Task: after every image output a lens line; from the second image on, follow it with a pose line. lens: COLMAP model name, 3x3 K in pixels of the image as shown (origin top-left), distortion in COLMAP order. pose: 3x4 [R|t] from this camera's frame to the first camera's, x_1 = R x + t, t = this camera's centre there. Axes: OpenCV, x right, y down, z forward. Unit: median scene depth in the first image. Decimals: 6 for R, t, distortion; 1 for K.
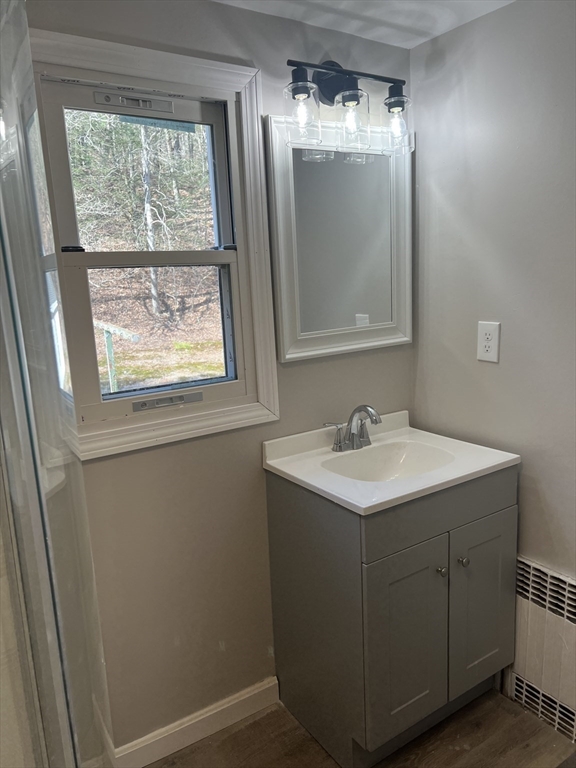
lens RADIAL K [[571.4, 0, 291.5], [0, 571.4, 387.3], [0, 0, 1]] dist [0.065871, -0.076136]
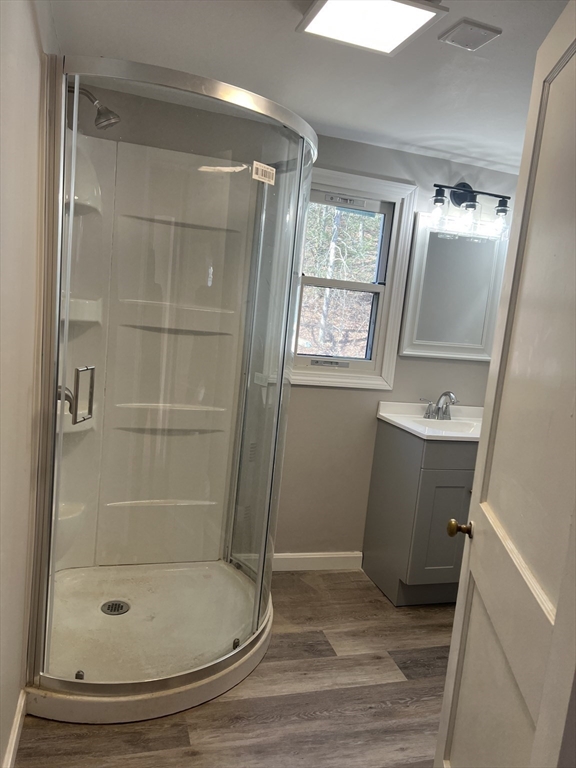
lens RADIAL K [[571.4, 0, 285.8], [0, 571.4, 385.8], [0, 0, 1]] dist [0.065871, -0.076136]
pose [[0.945969, 0.177700, -0.271230, 0.133363], [-0.196274, 0.979617, -0.042733, 0.176303], [0.258108, 0.093660, 0.961565, -0.658957]]
